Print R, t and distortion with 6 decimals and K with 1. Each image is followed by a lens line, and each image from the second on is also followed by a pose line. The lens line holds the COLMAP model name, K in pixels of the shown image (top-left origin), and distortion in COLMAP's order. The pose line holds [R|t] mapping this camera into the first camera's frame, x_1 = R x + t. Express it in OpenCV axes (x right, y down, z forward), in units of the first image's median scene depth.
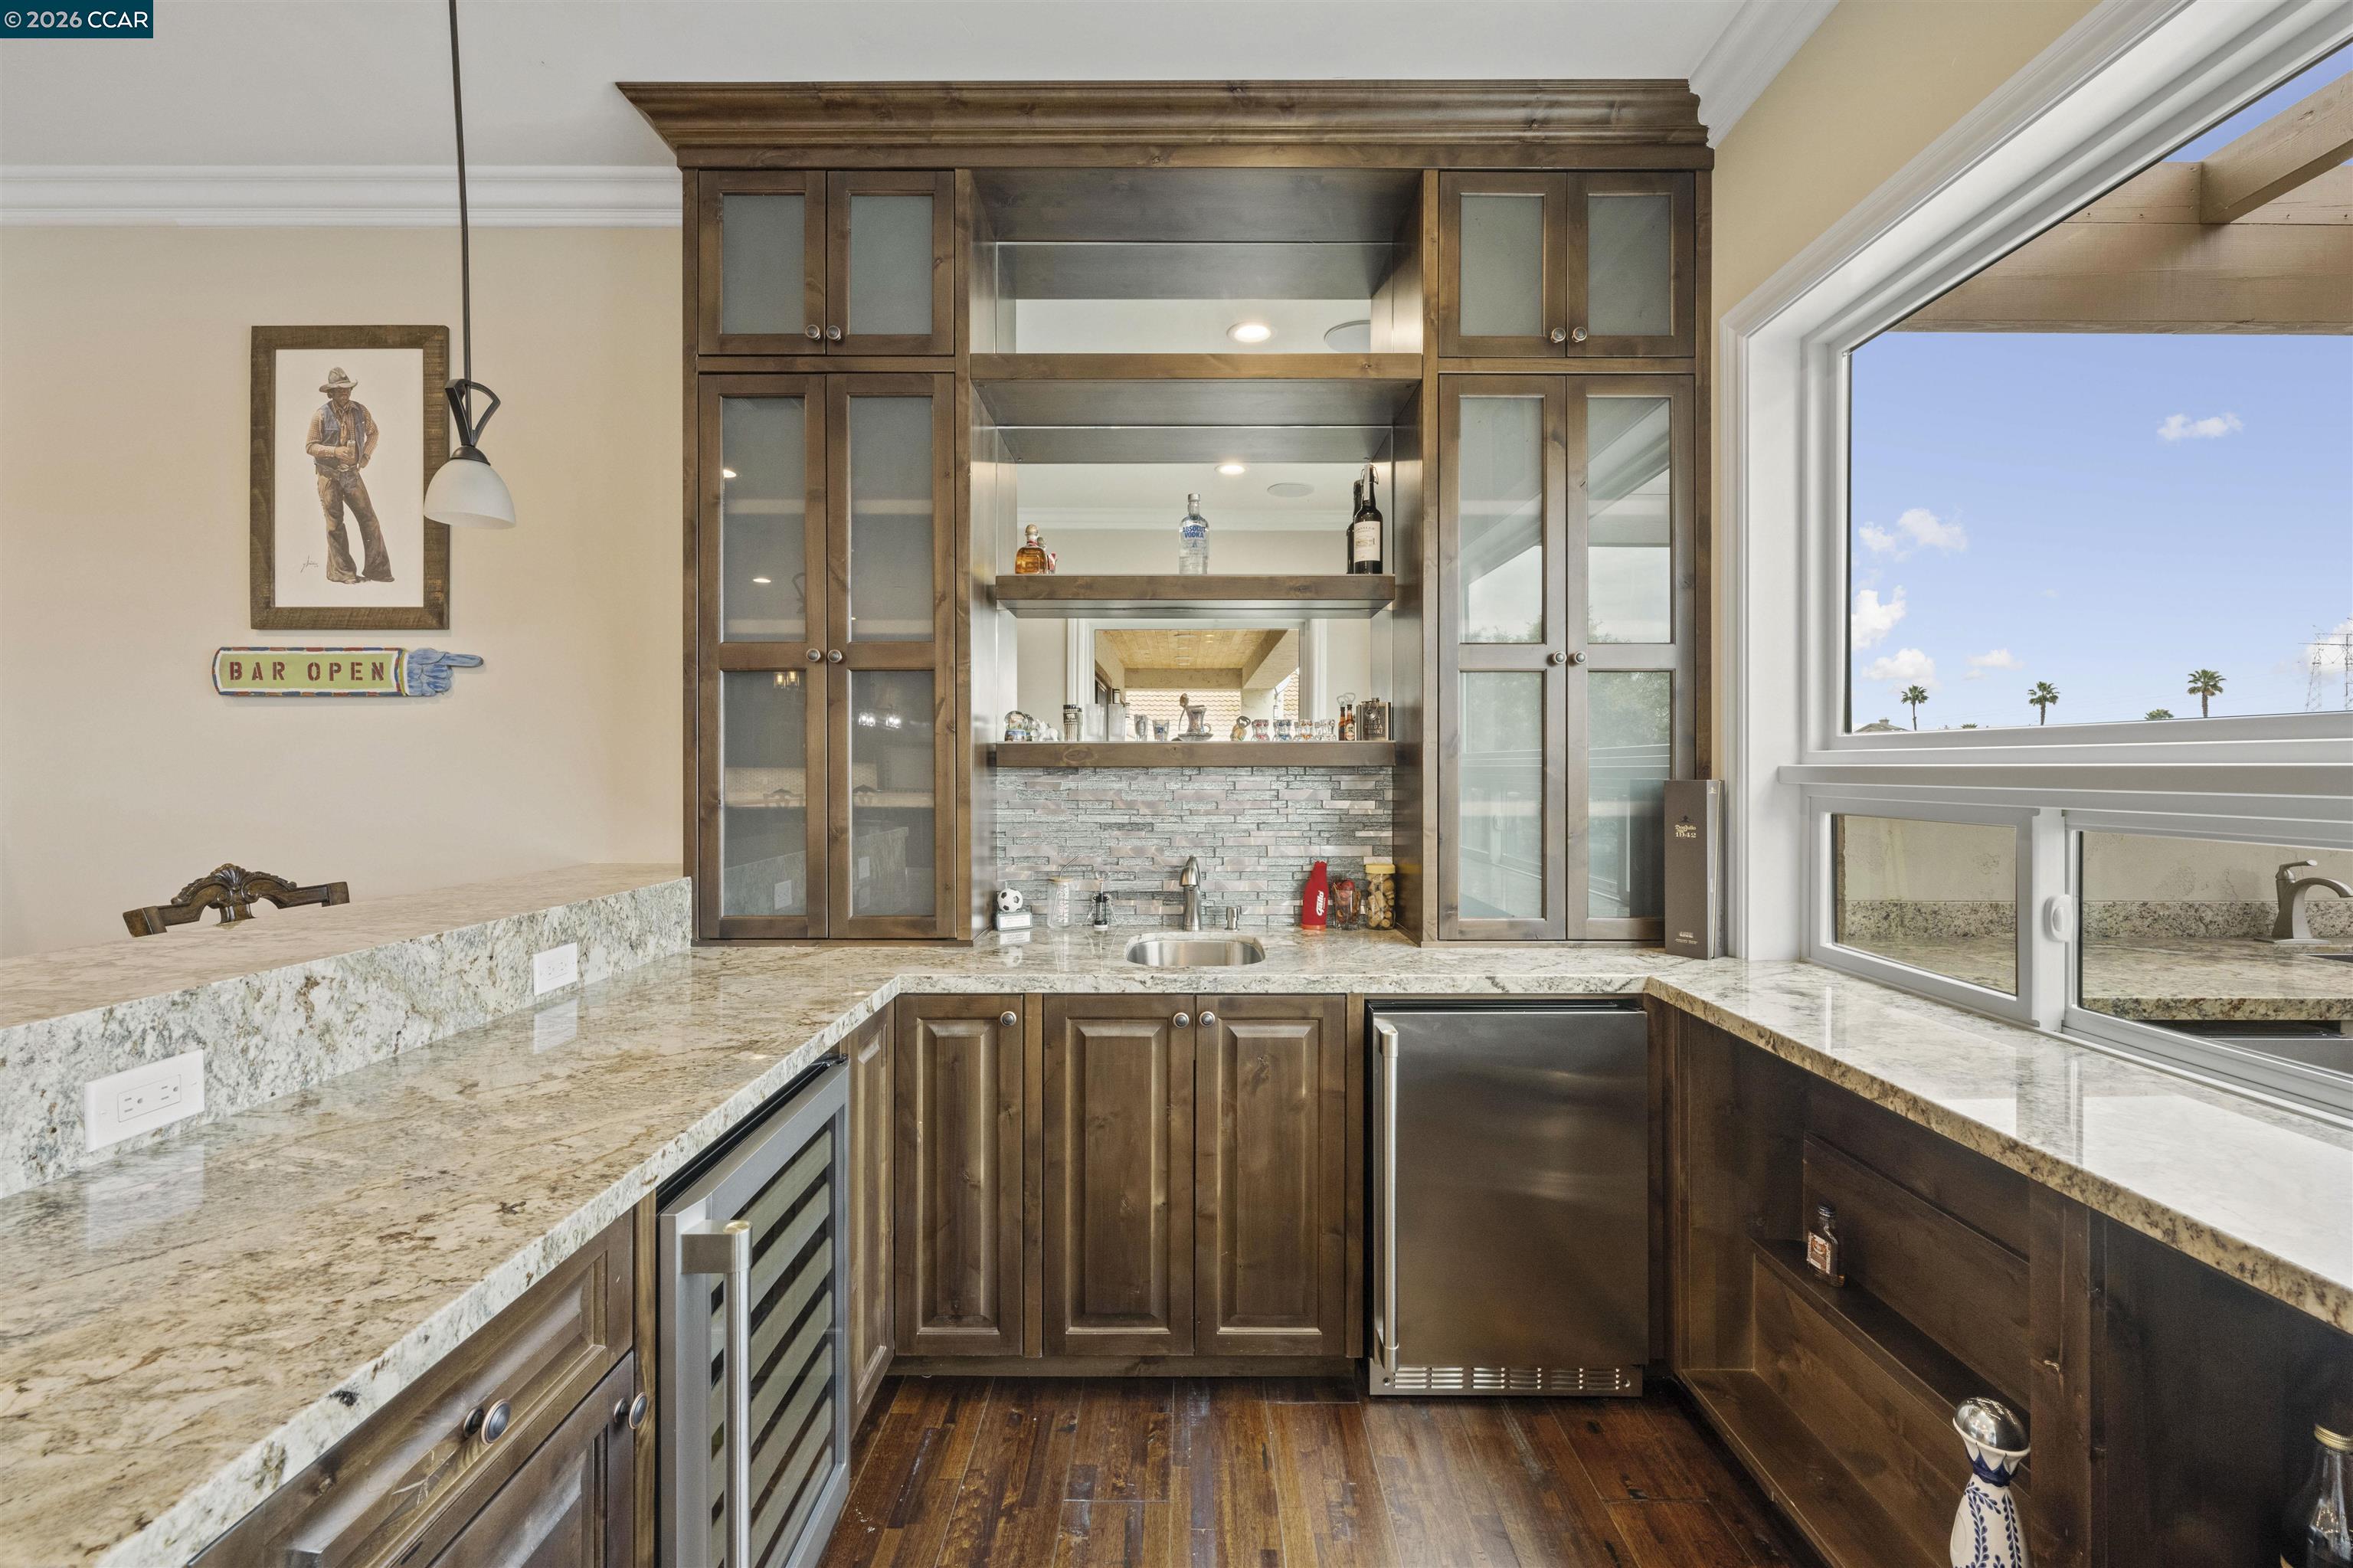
lens RADIAL K [[930.4, 0, 1169.3], [0, 930.4, 784.9], [0, 0, 1]] dist [-0.001235, -0.000148]
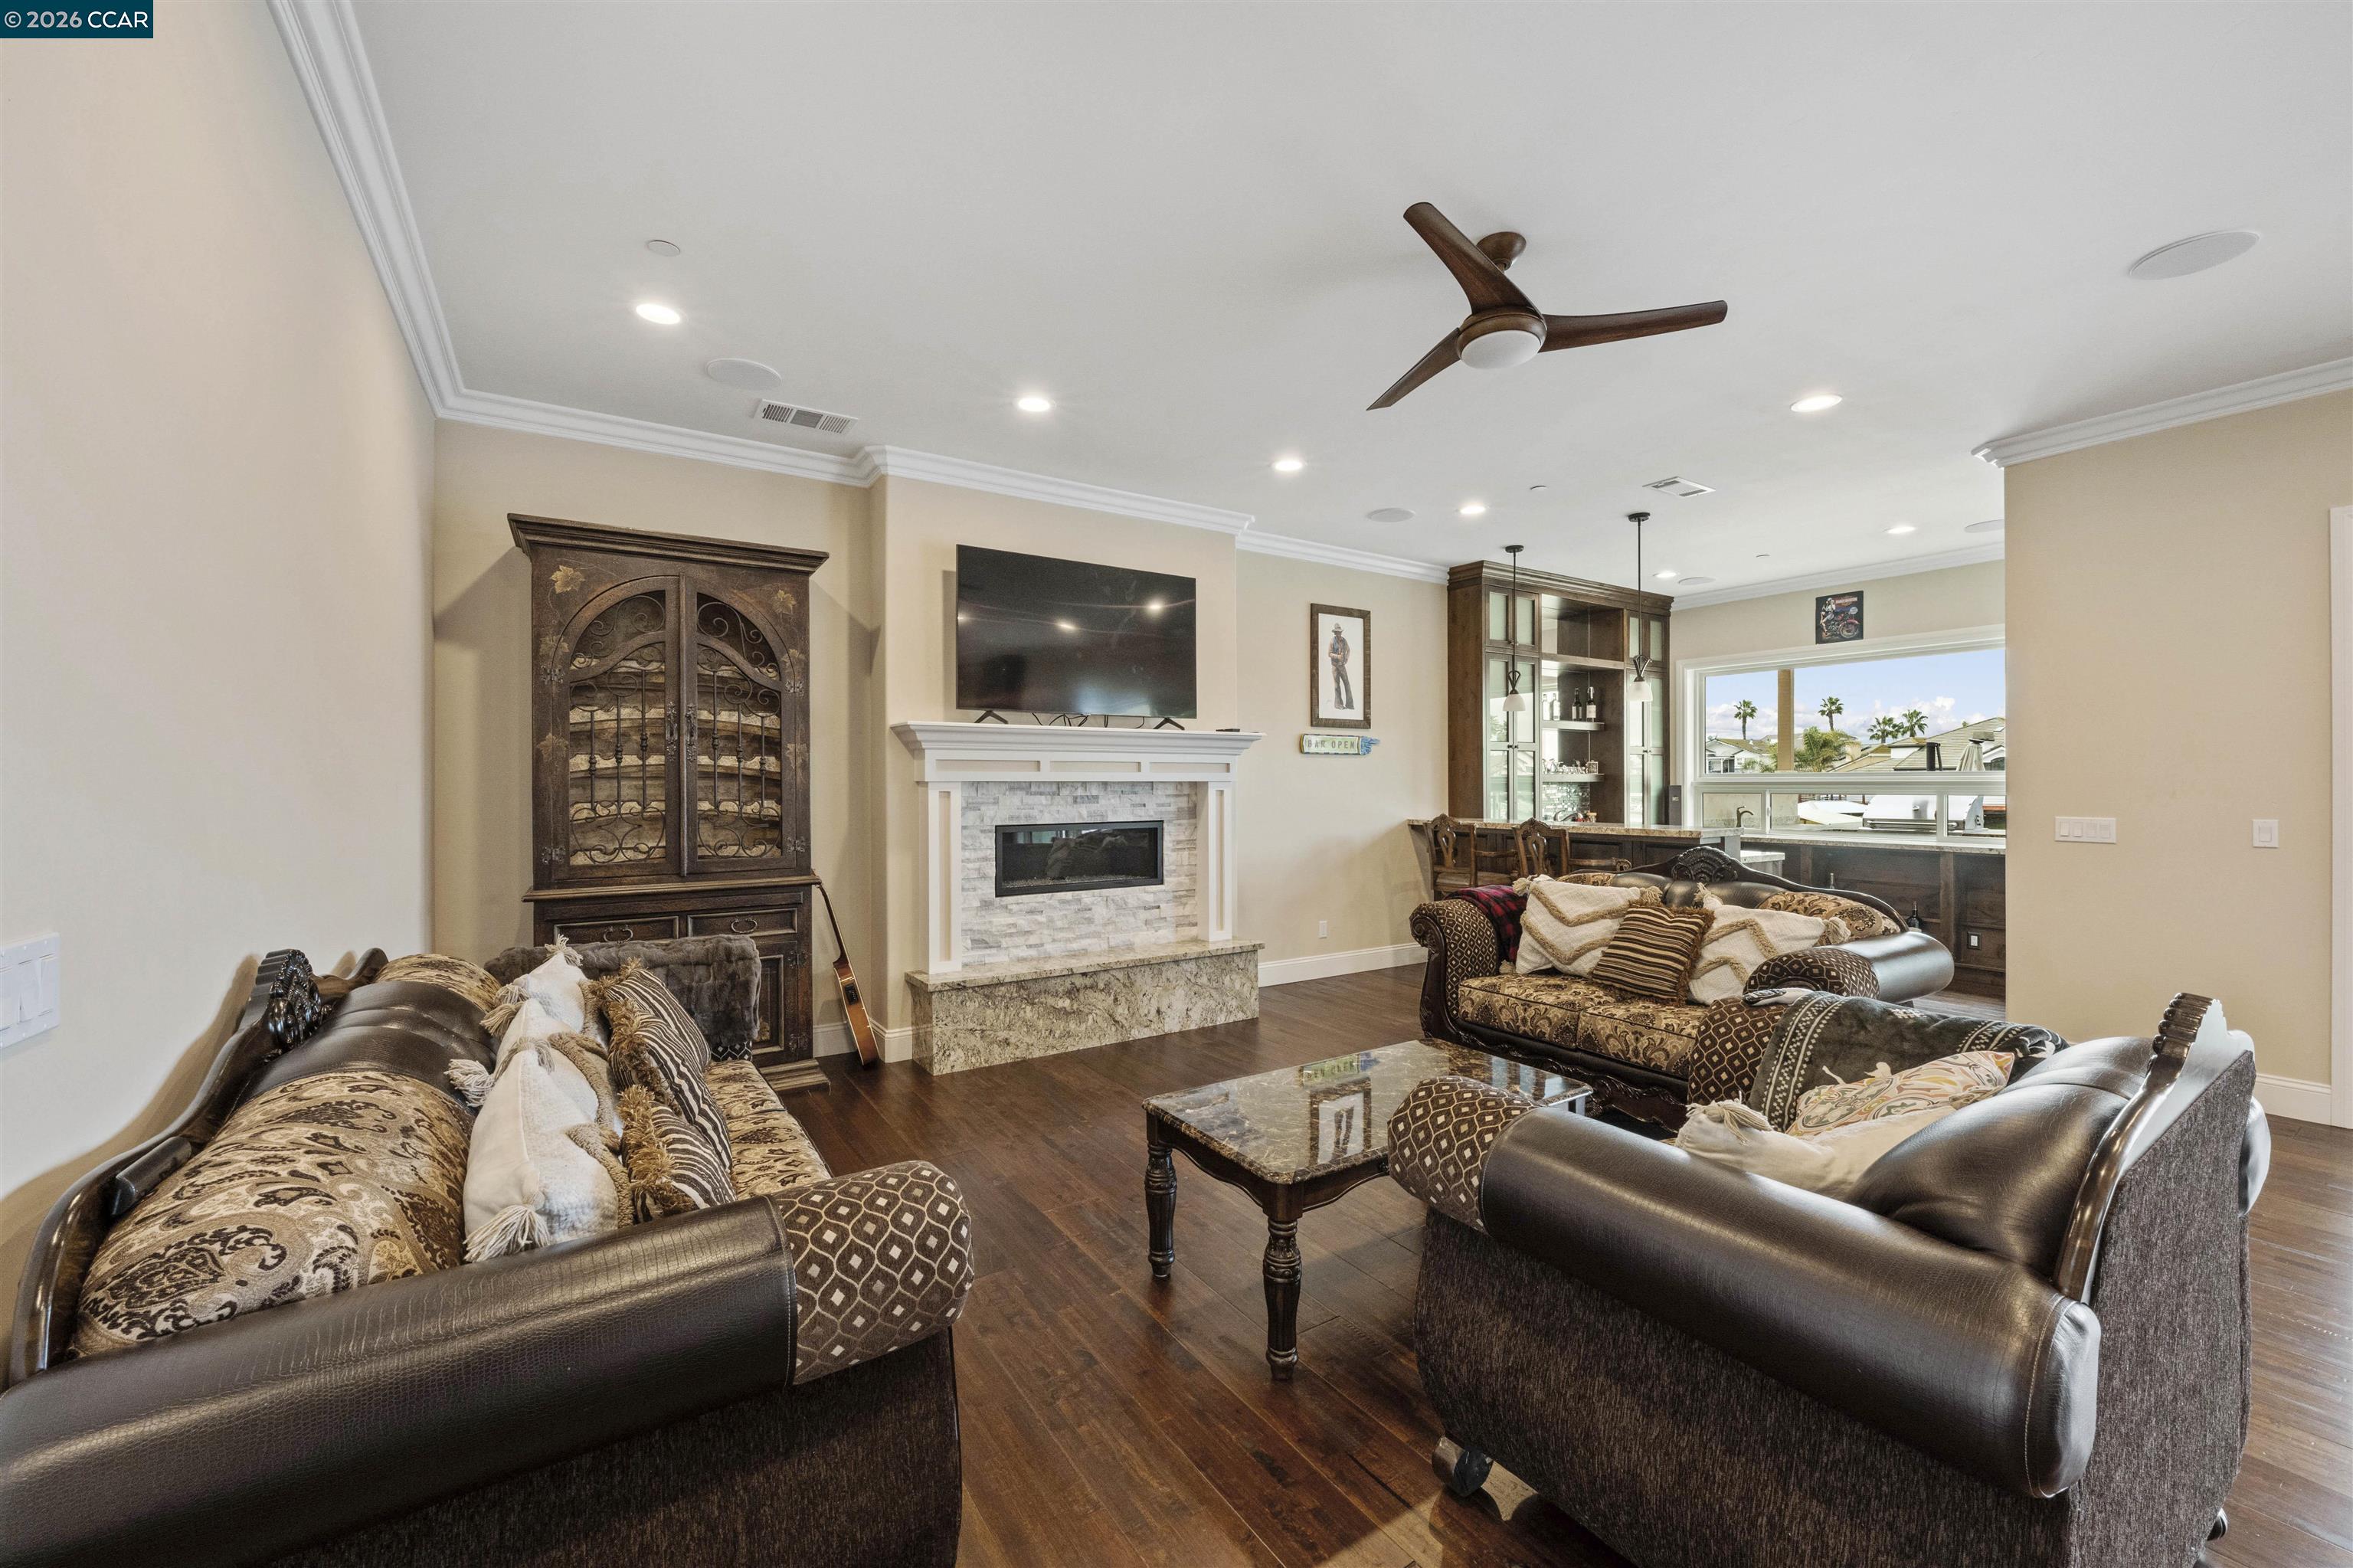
lens RADIAL K [[930.4, 0, 1194.3], [0, 930.4, 782.0], [0, 0, 1]] dist [-0.001235, -0.000148]
pose [[0.842034, -0.003061, 0.539416, -2.582016], [-0.000784, 0.999976, 0.006897, -0.036692], [-0.539424, -0.006230, 0.842011, -0.913155]]
